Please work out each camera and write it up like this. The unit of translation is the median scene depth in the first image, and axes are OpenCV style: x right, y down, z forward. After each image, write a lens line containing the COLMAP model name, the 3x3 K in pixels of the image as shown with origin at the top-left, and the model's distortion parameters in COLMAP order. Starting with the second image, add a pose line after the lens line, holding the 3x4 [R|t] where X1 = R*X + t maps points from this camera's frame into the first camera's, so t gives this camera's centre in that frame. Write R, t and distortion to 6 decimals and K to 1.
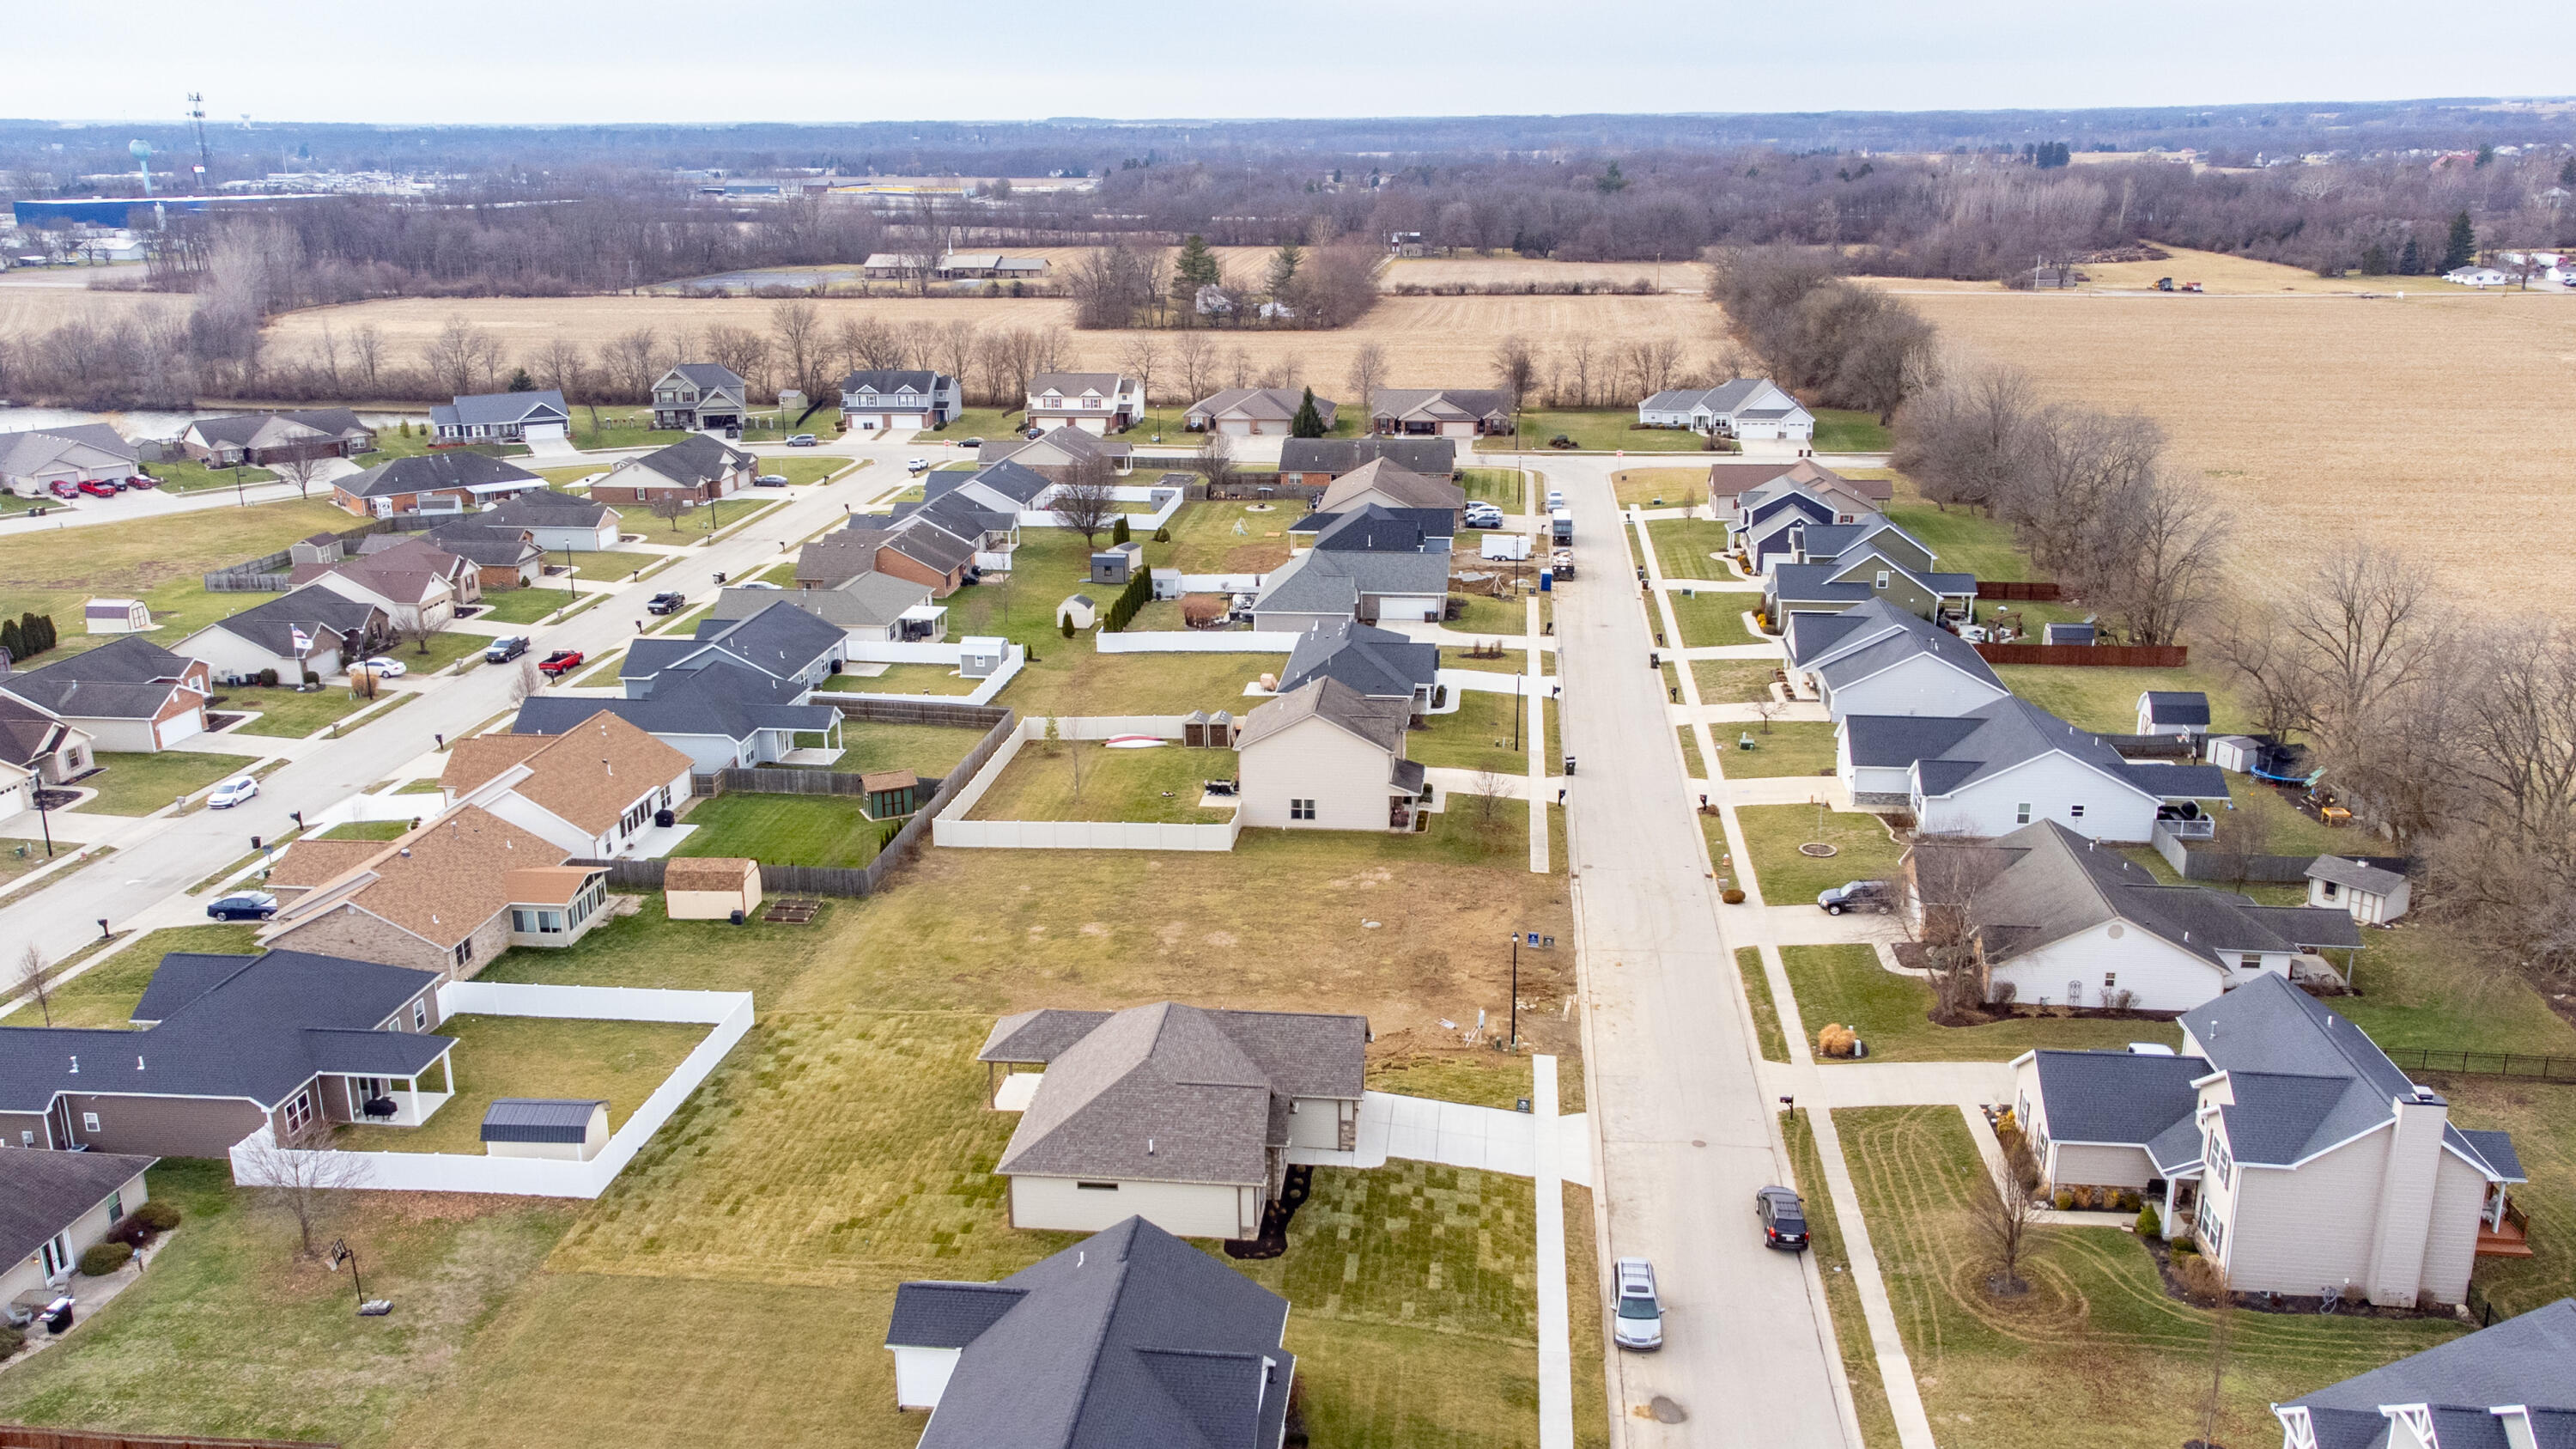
lens RADIAL K [[2008.6, 0, 1276.3], [0, 2008.6, 734.0], [0, 0, 1]] dist [0.052030, -0.000369]
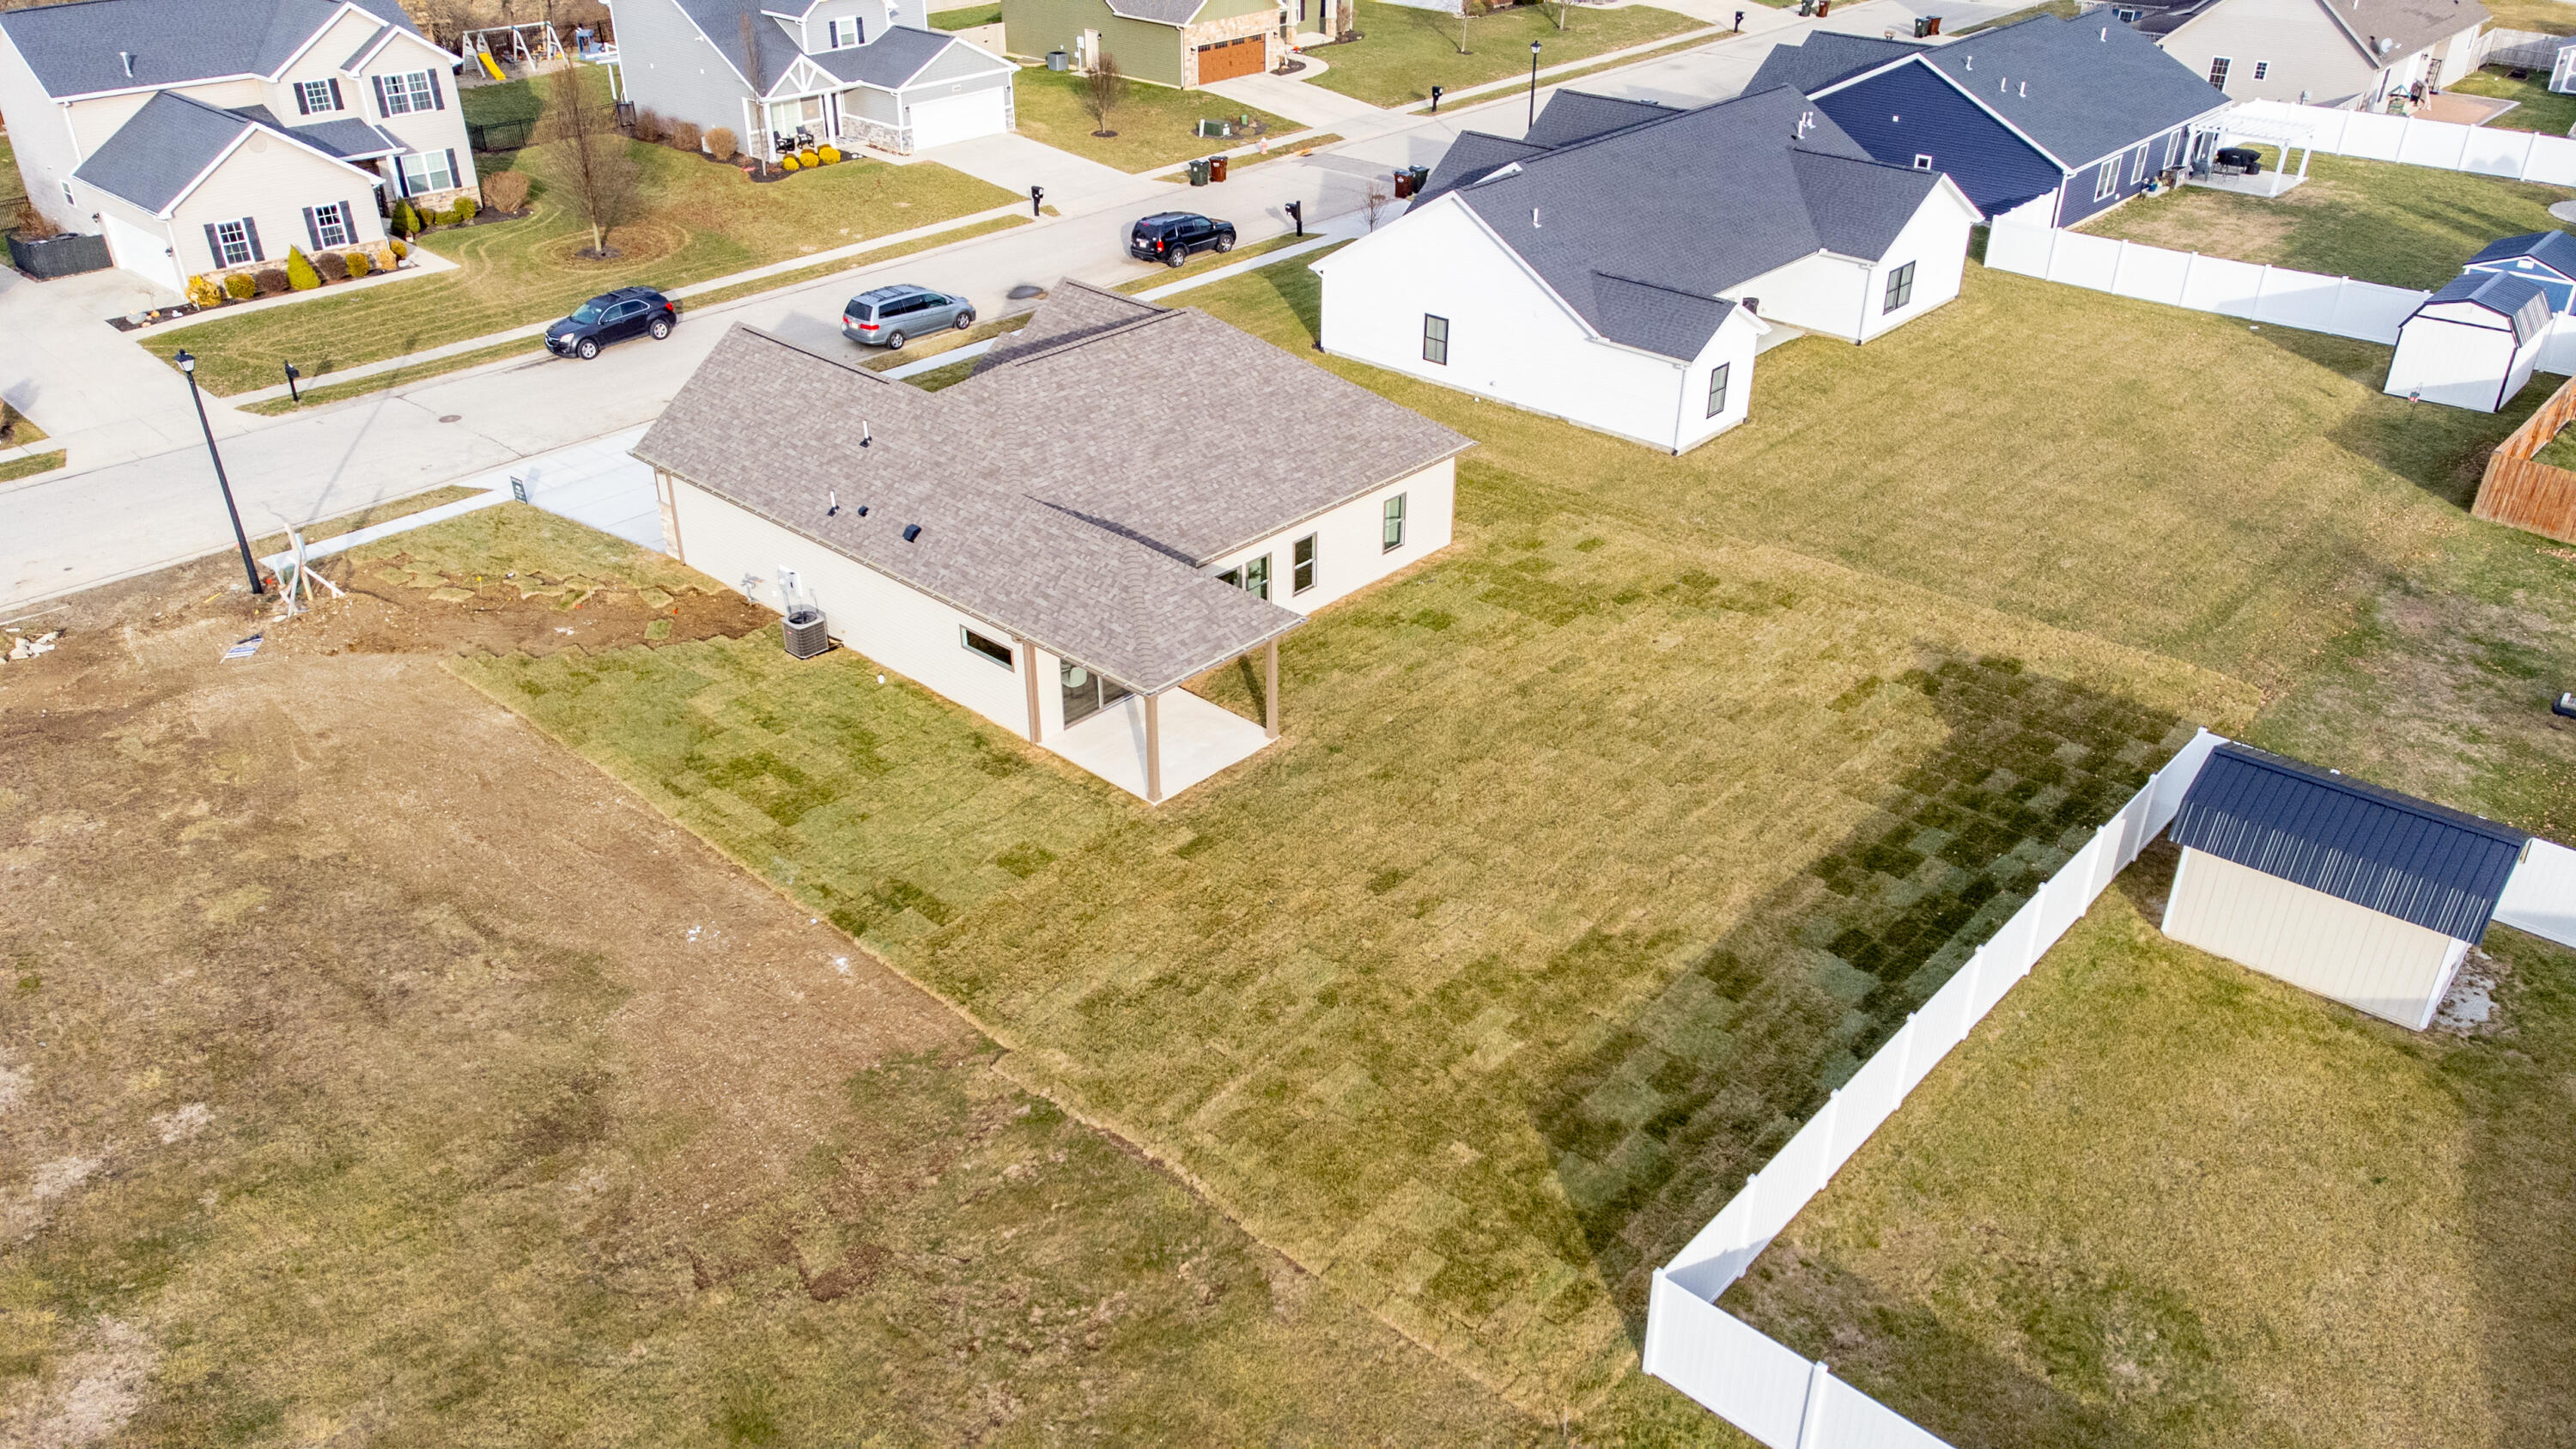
lens RADIAL K [[1912.8, 0, 1280.6], [0, 1912.8, 725.8], [0, 0, 1]] dist [0.013564, 0.064042]
pose [[-0.809224, -0.281842, 0.515482, -0.247304], [0.178609, 0.717863, 0.672883, -0.068469], [-0.559692, 0.636583, -0.530572, 0.841908]]
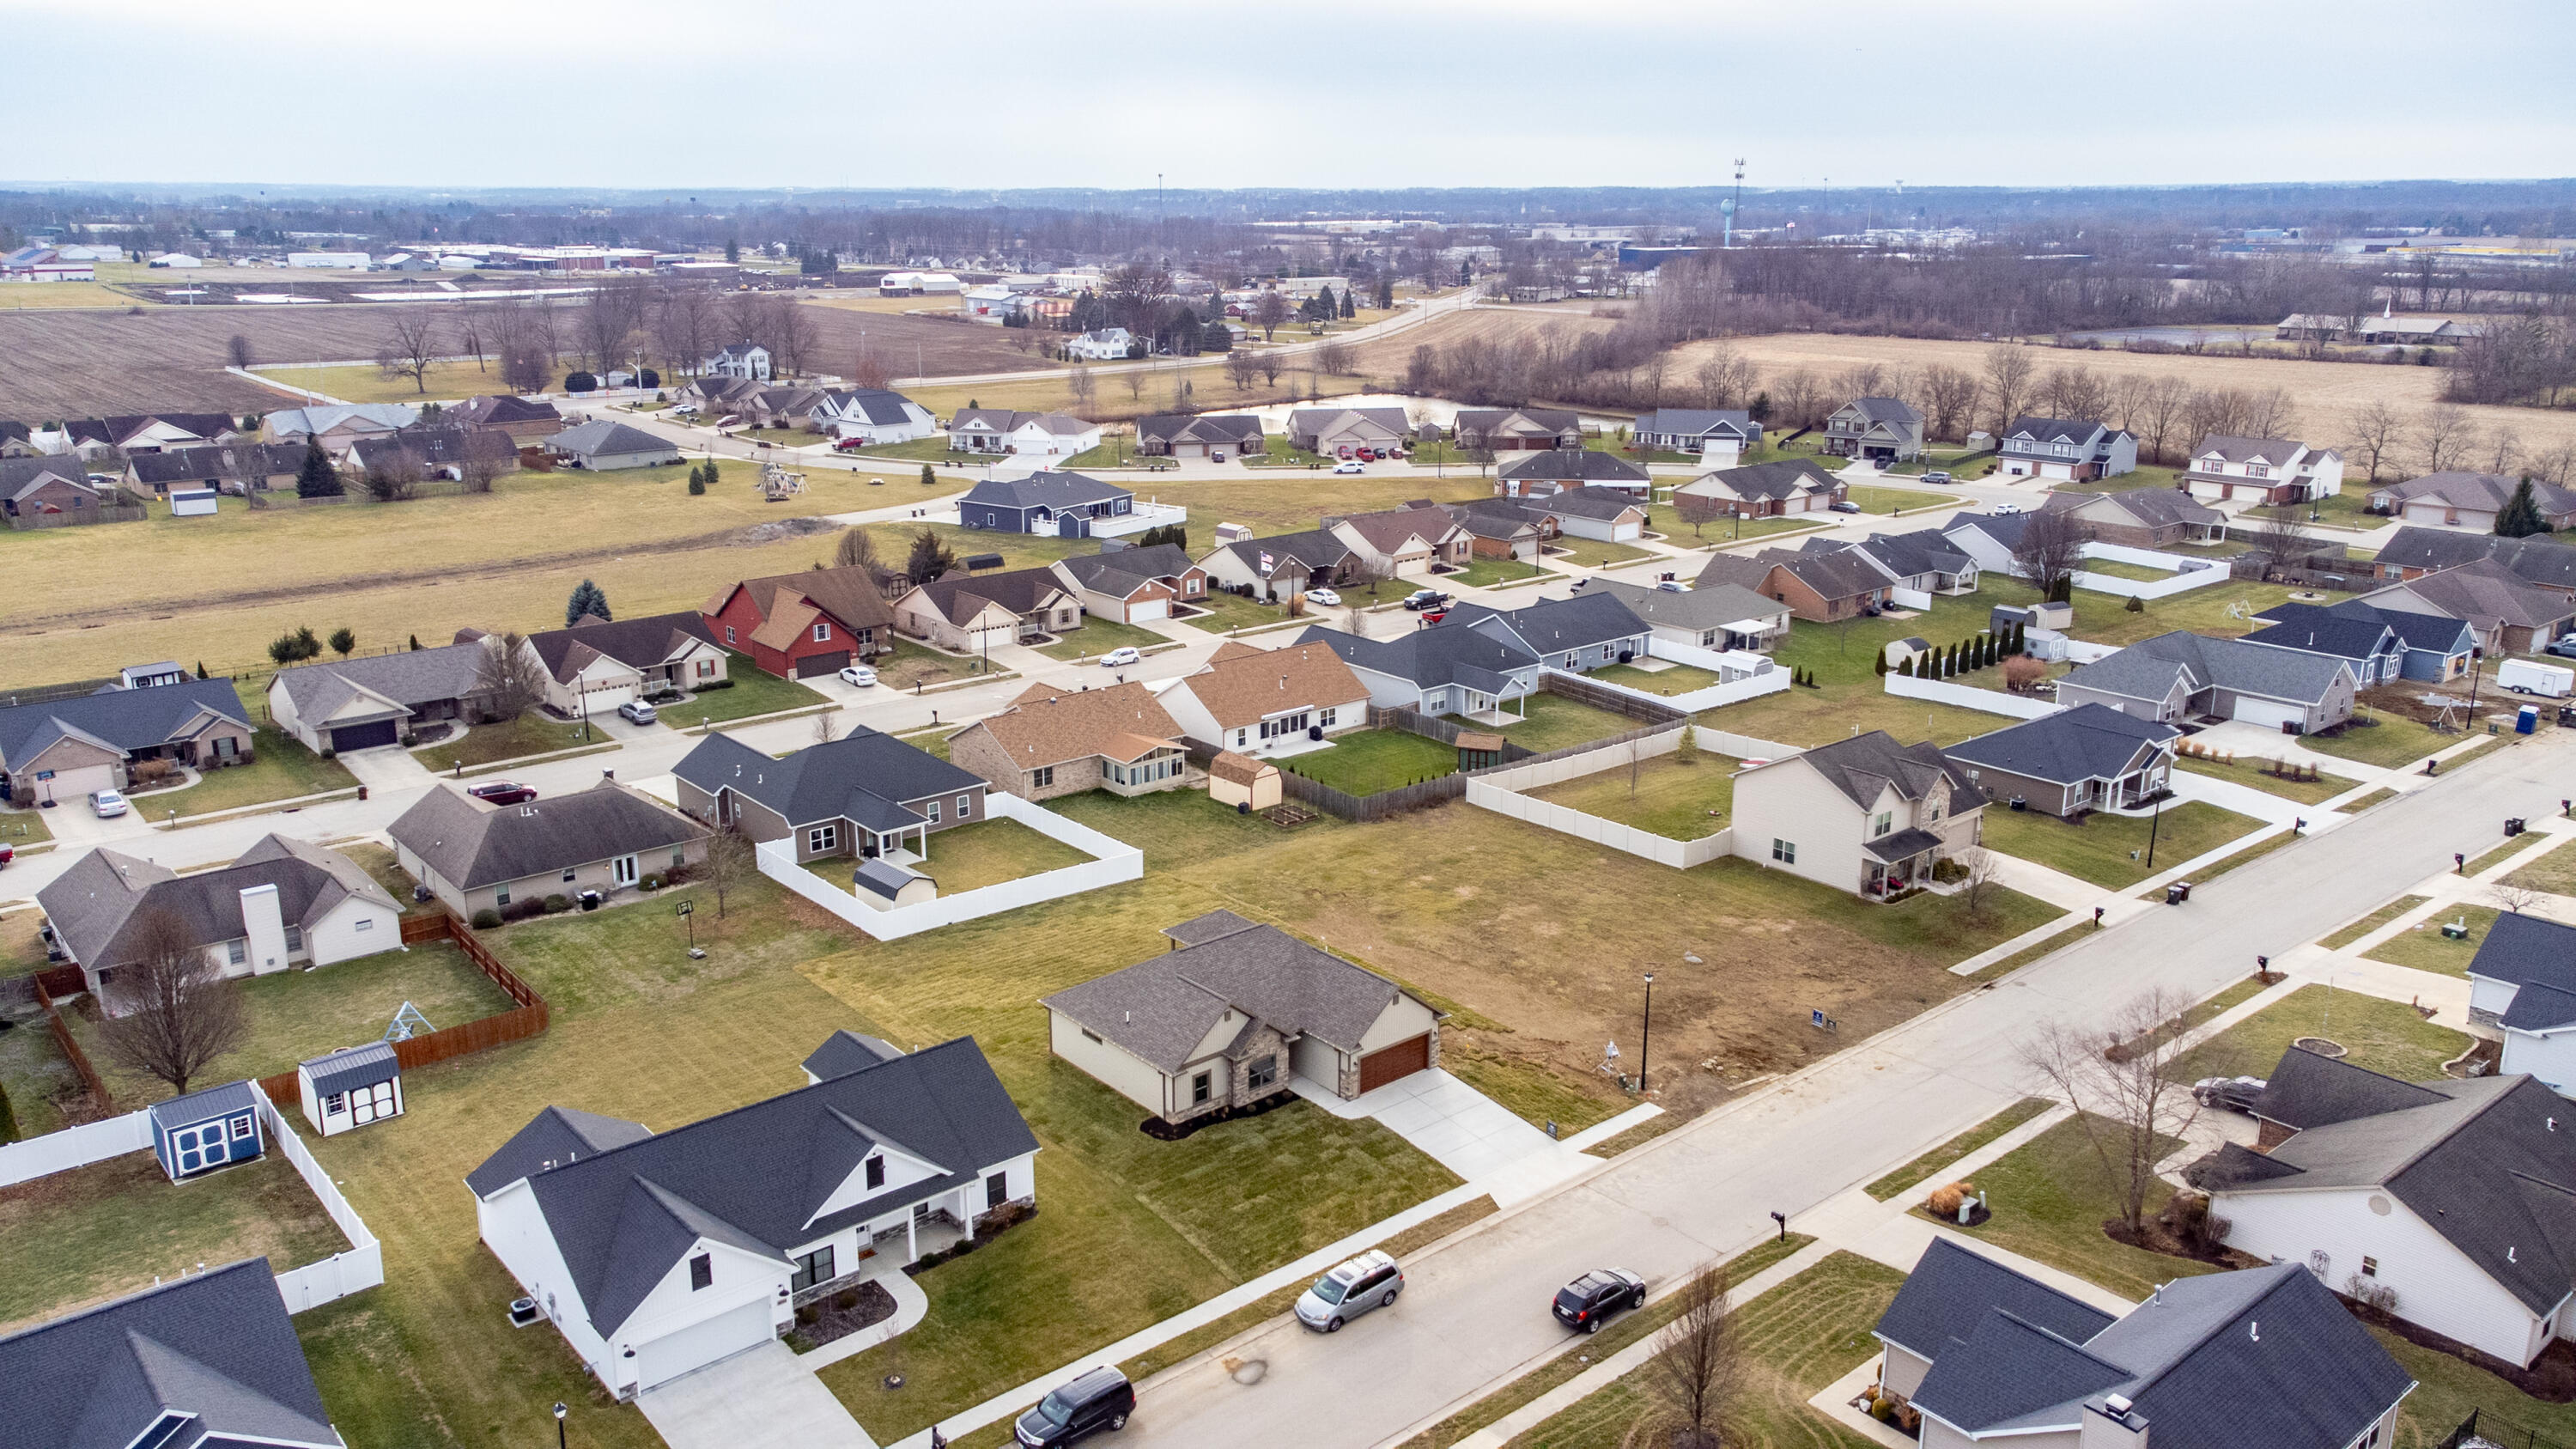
lens RADIAL K [[1912.8, 0, 1280.6], [0, 1912.8, 725.8], [0, 0, 1]] dist [0.013564, 0.064042]
pose [[0.726835, 0.195527, -0.658392, 0.420260], [-0.207593, 0.976326, 0.060773, -0.026694], [0.654688, 0.092506, 0.750218, 0.131794]]
